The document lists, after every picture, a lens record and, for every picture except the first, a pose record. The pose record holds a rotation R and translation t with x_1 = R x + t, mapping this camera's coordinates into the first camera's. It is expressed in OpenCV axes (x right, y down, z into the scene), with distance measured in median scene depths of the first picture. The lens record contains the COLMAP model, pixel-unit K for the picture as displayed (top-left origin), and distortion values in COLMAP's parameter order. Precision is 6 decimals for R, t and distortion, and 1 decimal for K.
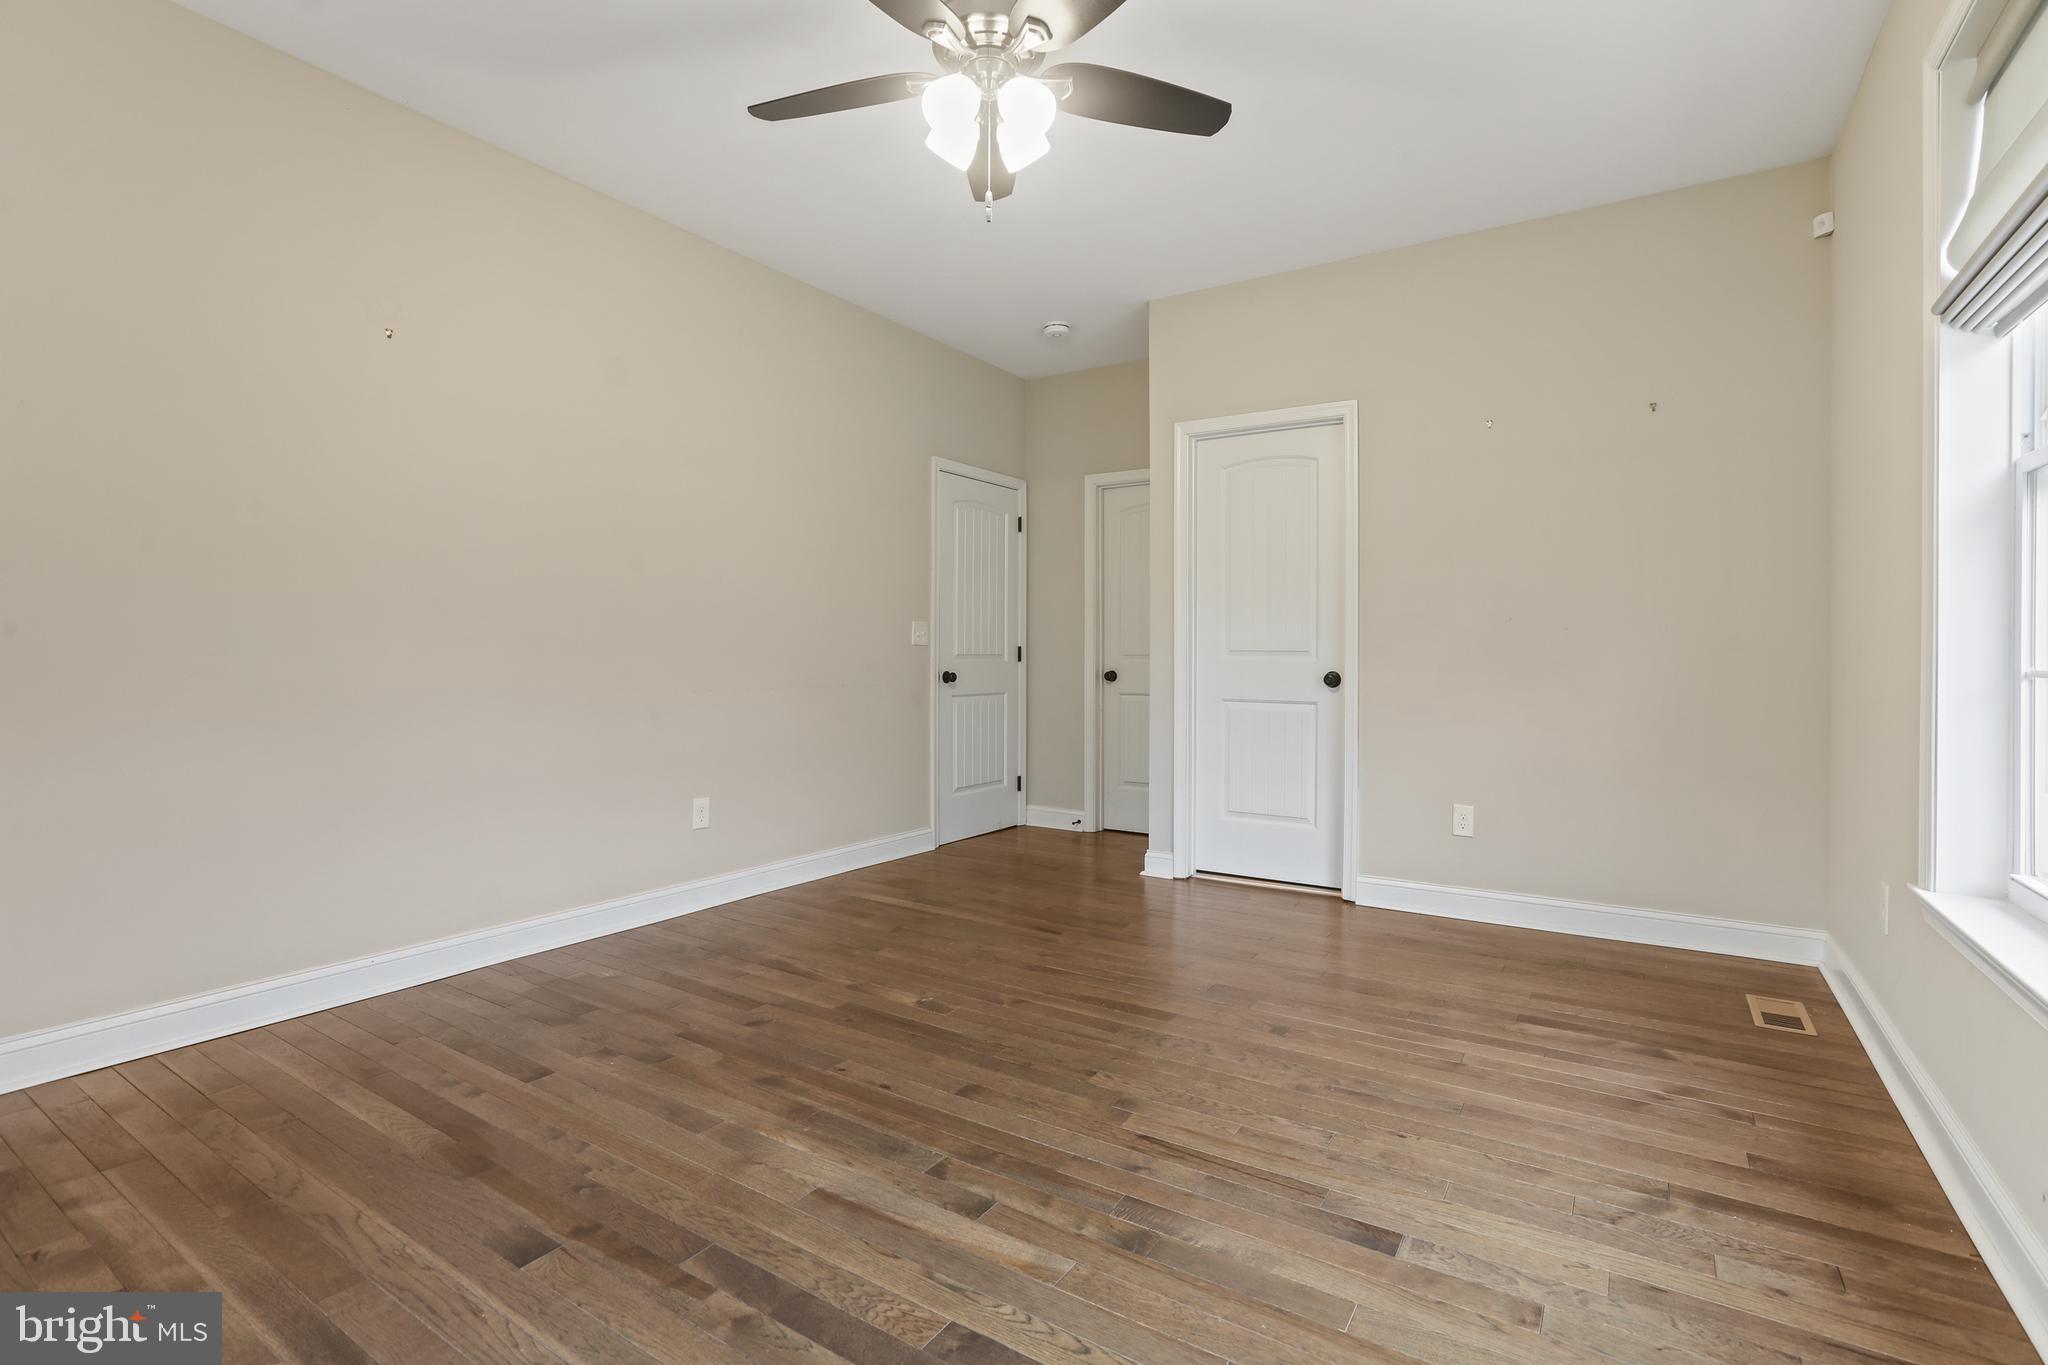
lens RADIAL K [[946.2, 0, 1029.2], [0, 946.2, 645.8], [0, 0, 1]] dist [-0.036661, 0.017885]
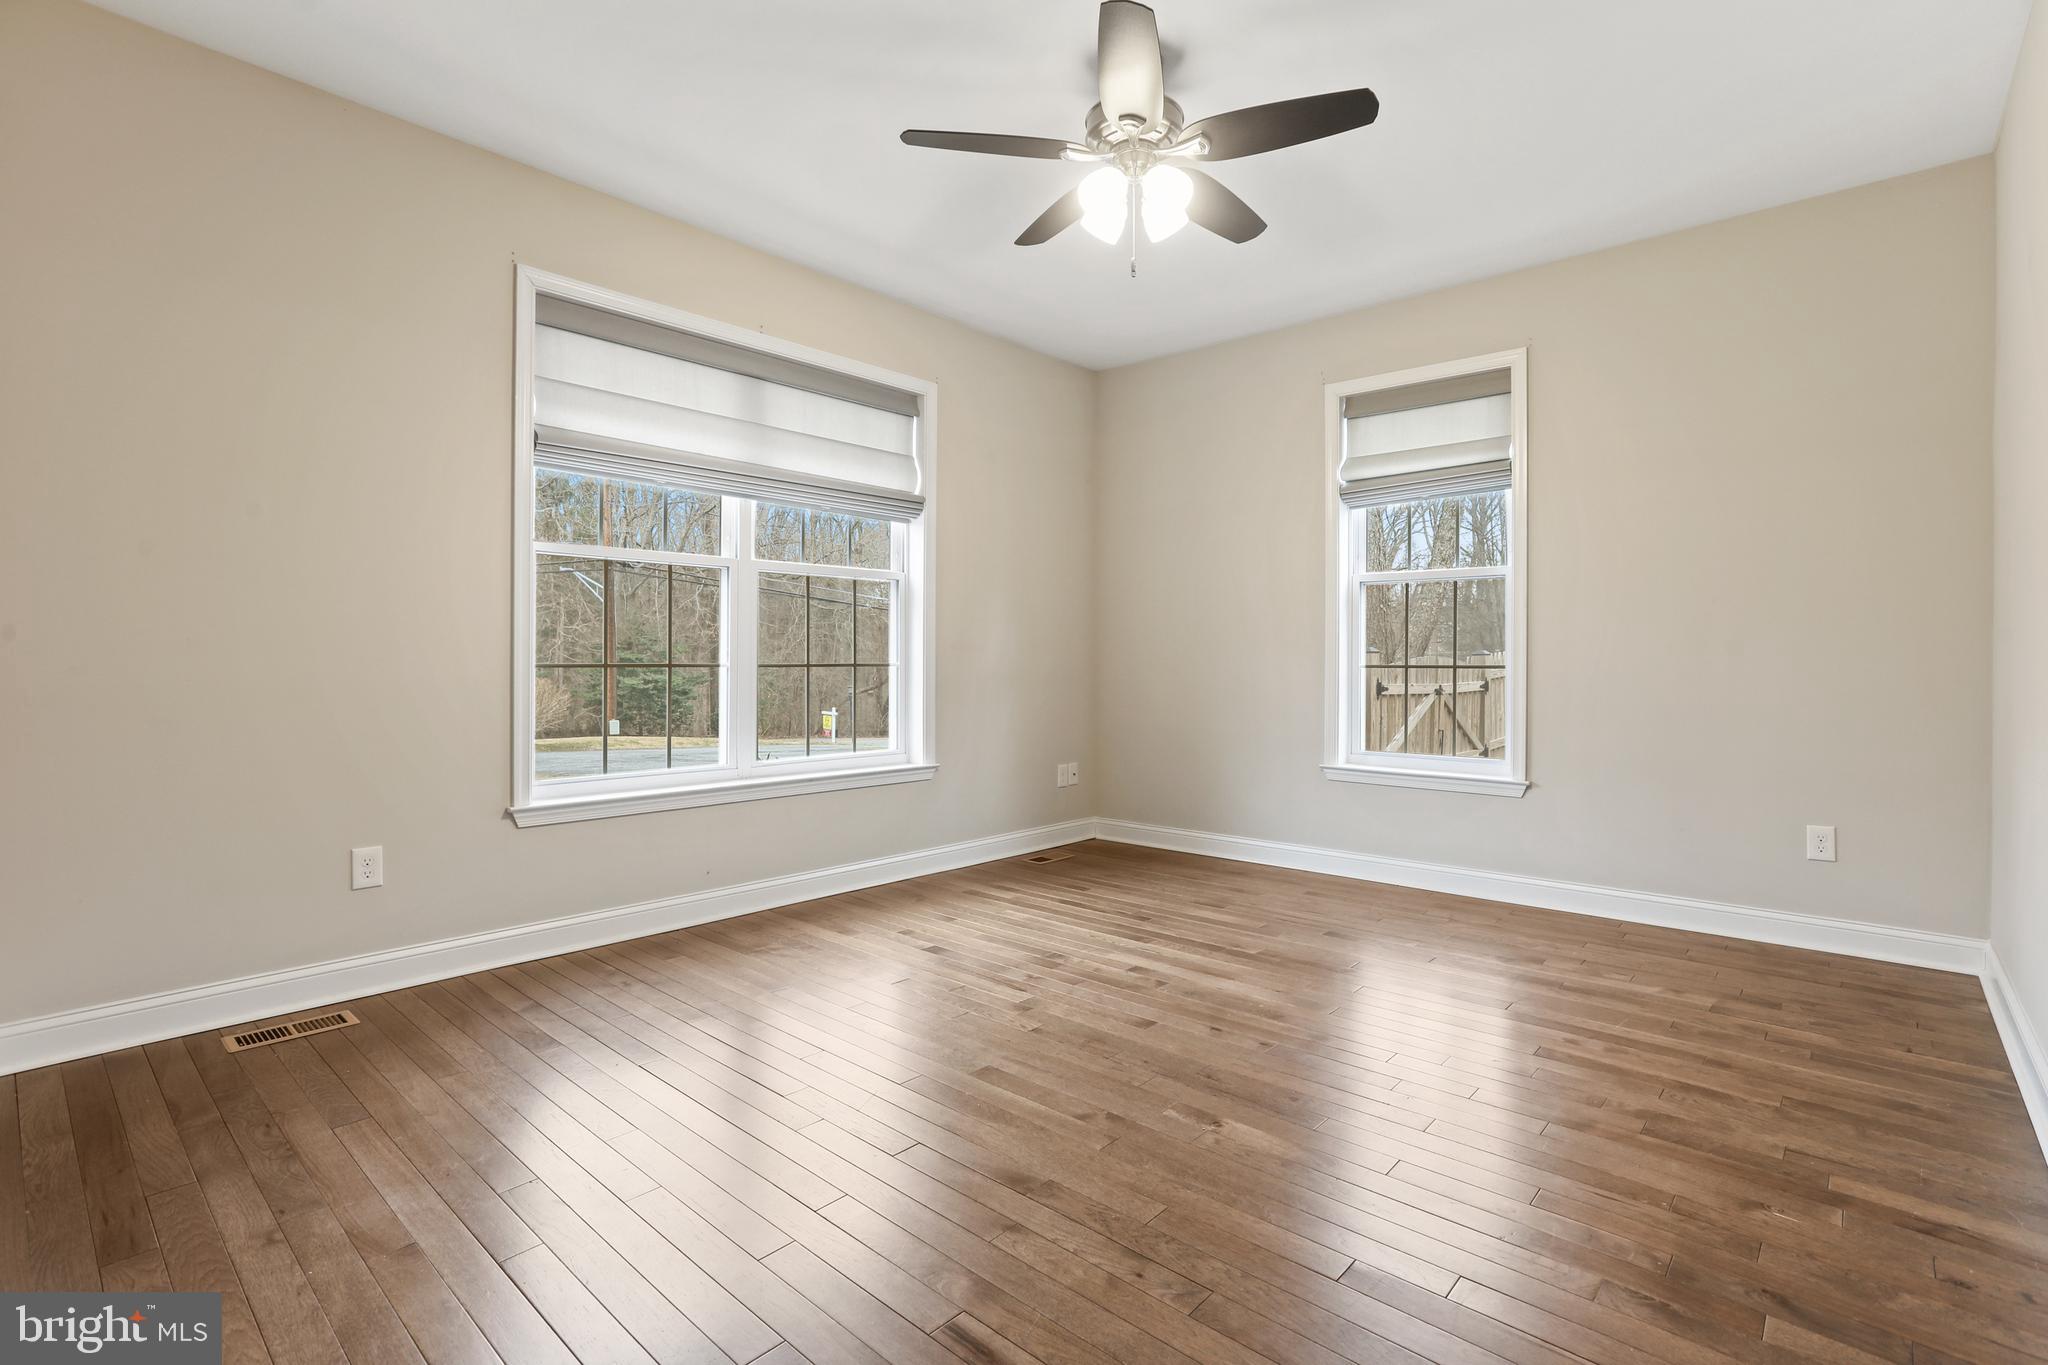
lens RADIAL K [[946.2, 0, 1029.2], [0, 946.2, 645.8], [0, 0, 1]] dist [-0.036661, 0.017885]
pose [[-0.987623, -0.006857, 0.156699, -0.103906], [-0.010601, 0.999678, -0.023069, 0.020579], [-0.156490, -0.024444, -0.987377, 2.232652]]
